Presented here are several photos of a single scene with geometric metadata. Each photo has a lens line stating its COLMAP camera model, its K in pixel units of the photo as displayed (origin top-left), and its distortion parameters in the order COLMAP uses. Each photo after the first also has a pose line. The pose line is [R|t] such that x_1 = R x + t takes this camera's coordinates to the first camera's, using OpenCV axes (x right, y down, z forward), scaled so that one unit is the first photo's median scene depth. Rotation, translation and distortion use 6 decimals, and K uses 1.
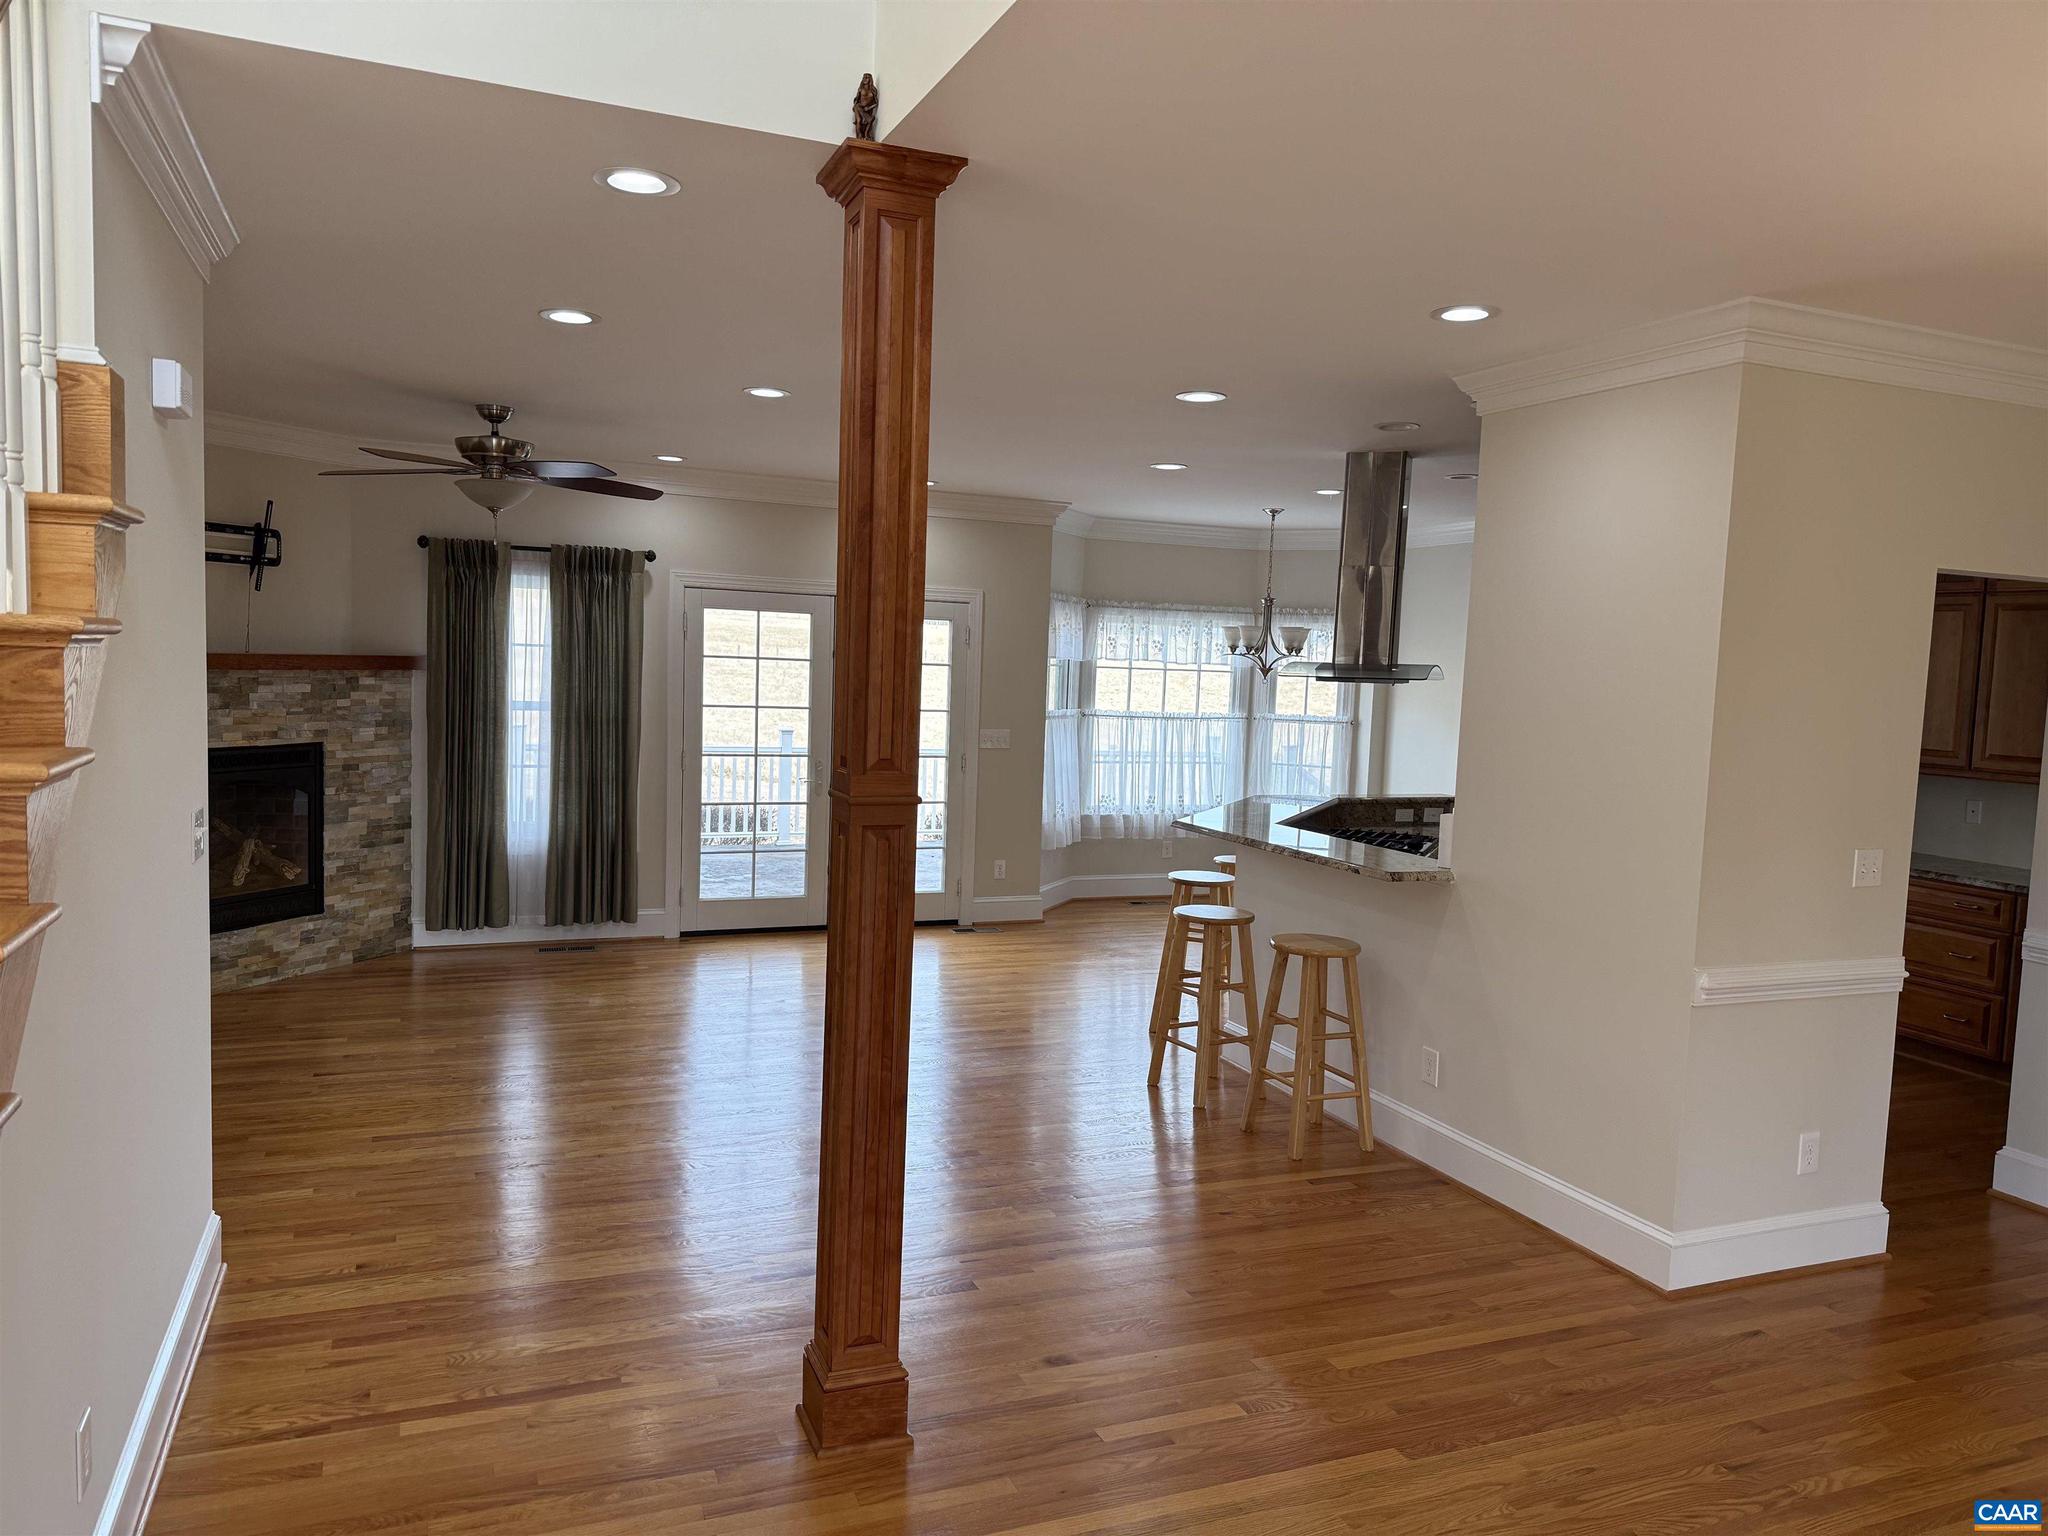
lens RADIAL K [[1442.6, 0, 1024.0], [0, 1442.6, 768.0], [0, 0, 1]] dist [0.079667, -0.112190]
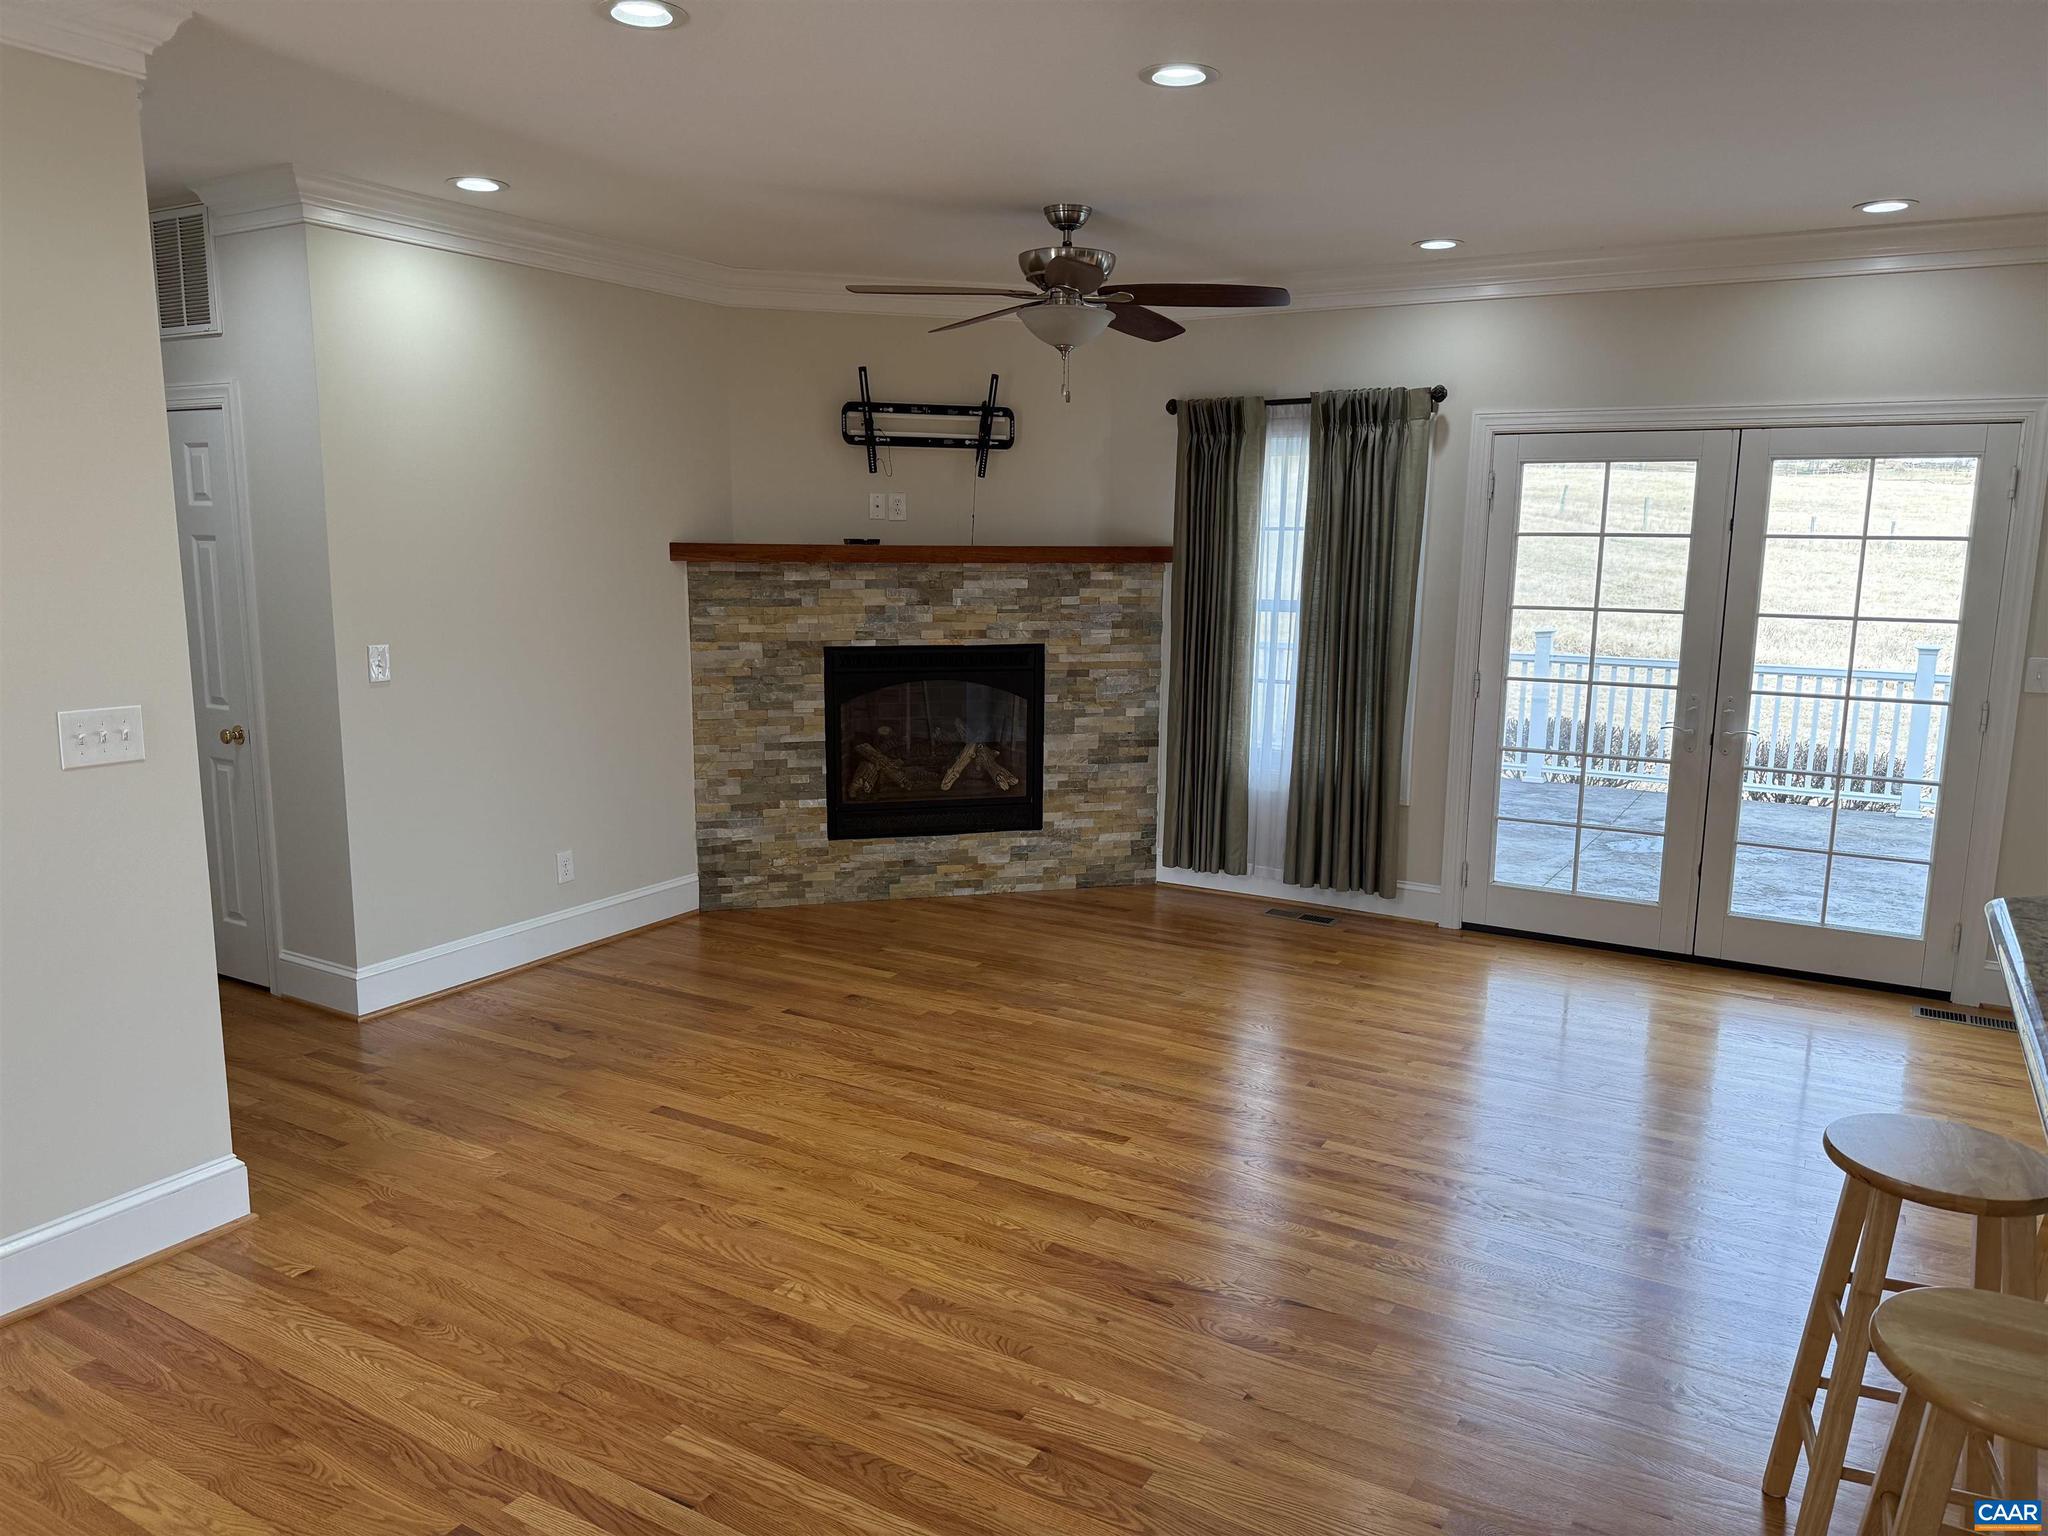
lens RADIAL K [[1434.0, 0, 1024.0], [0, 1434.0, 768.0], [0, 0, 1]] dist [0.196132, -0.221905]
pose [[0.603643, 0.101712, -0.790740, 0.121176], [-0.050246, 0.994710, 0.089591, -0.010766], [0.795670, -0.014350, 0.605561, 0.236638]]
